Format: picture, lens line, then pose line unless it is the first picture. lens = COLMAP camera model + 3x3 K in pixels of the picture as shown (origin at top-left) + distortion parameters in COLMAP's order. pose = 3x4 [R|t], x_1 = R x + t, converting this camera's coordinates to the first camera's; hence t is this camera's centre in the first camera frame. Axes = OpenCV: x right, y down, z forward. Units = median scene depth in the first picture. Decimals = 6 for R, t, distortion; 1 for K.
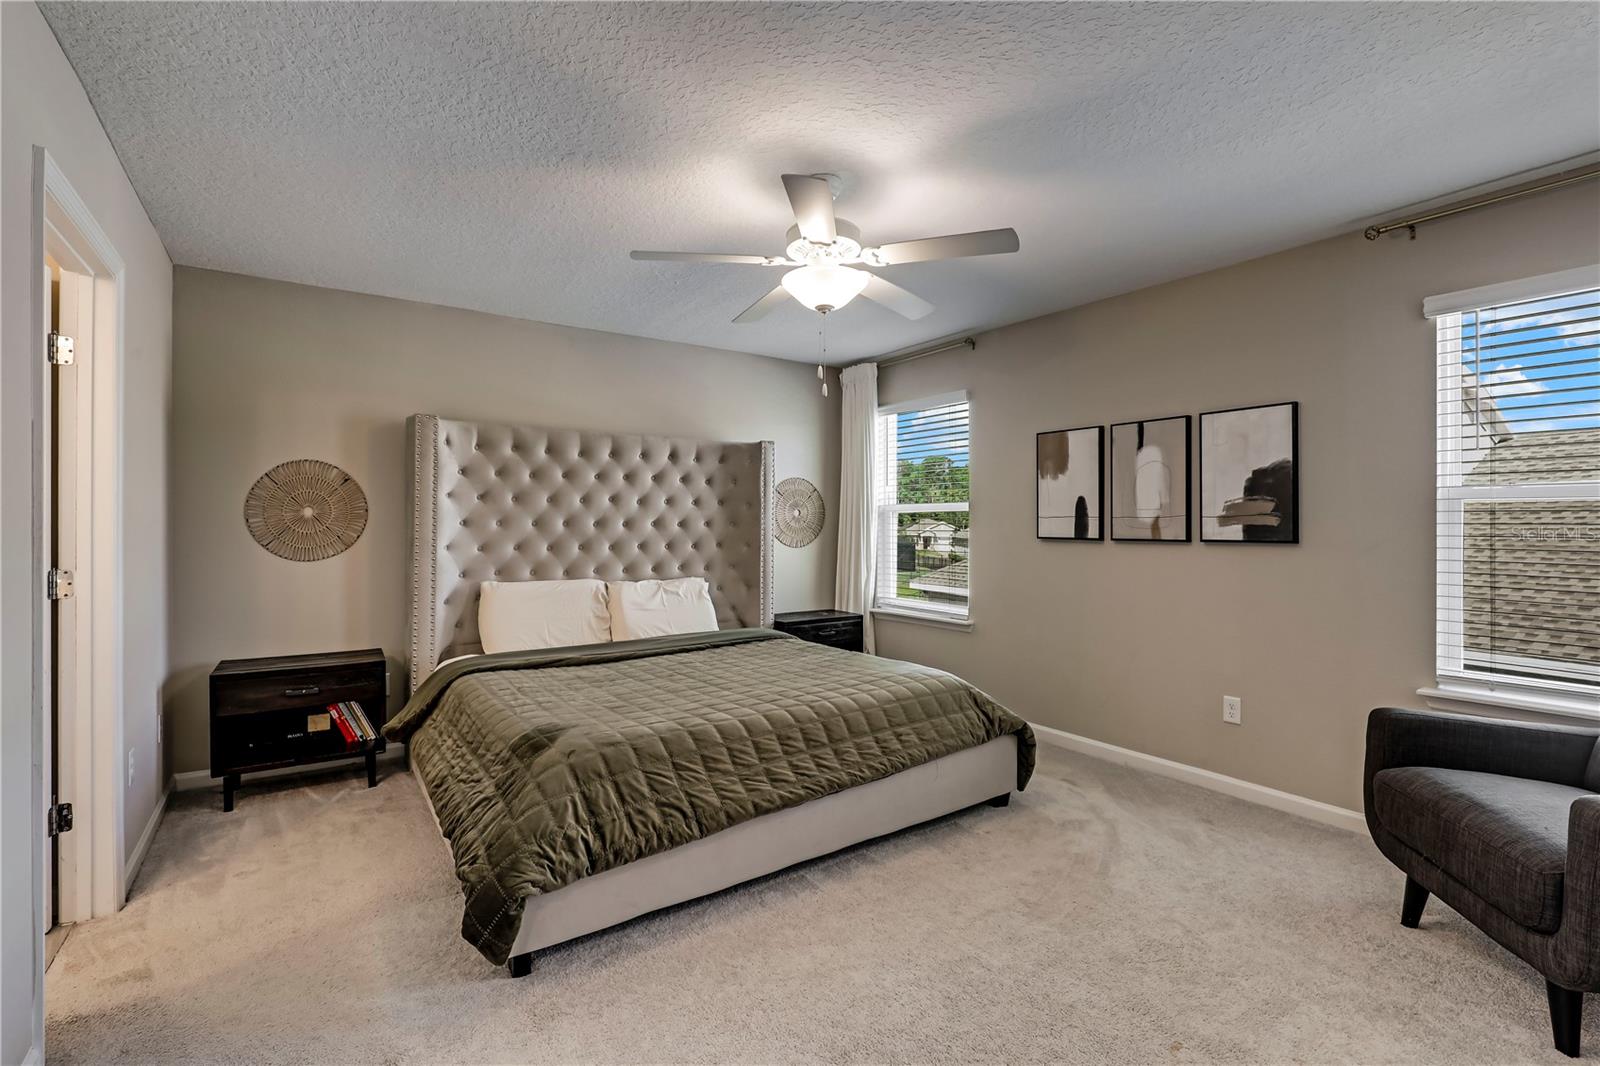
lens RADIAL K [[723.7, 0, 804.6], [0, 723.7, 523.0], [0, 0, 1]] dist [-0.014086, 0.000719]
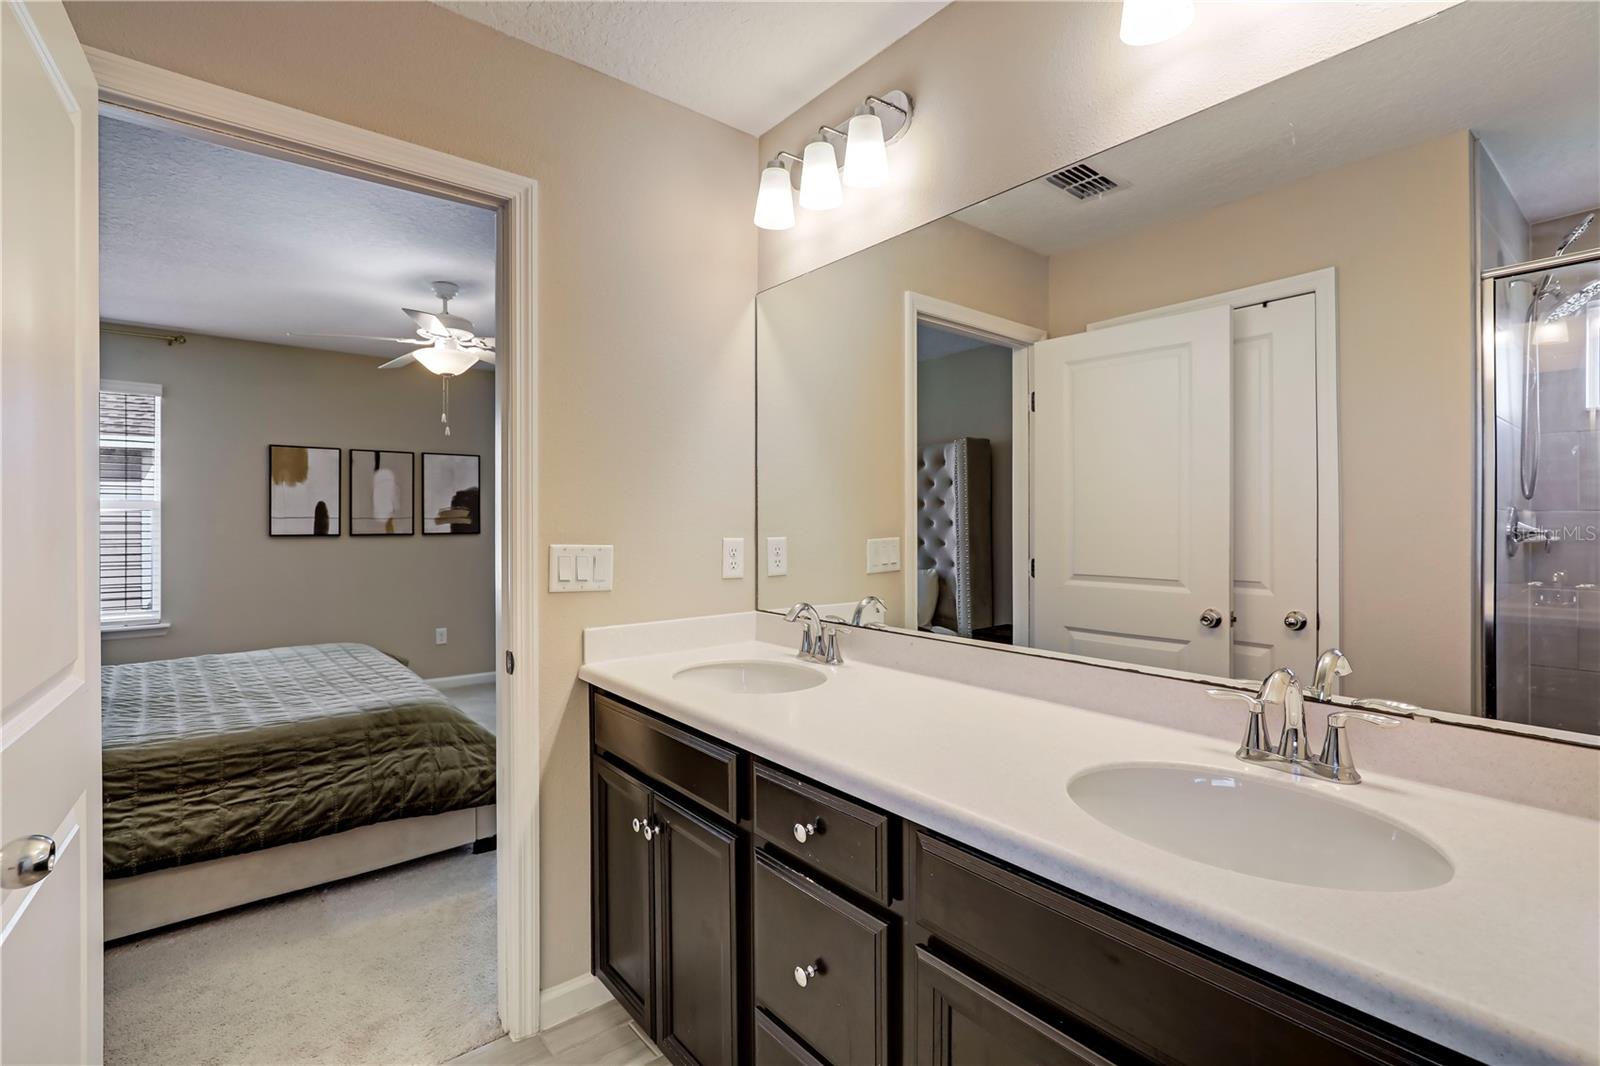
lens RADIAL K [[723.7, 0, 804.6], [0, 723.7, 523.0], [0, 0, 1]] dist [-0.014086, 0.000719]
pose [[-0.081986, -0.003298, 0.996628, -0.939165], [-0.000449, 0.999995, 0.003273, -0.003942], [-0.996633, -0.000179, -0.081987, 0.260609]]
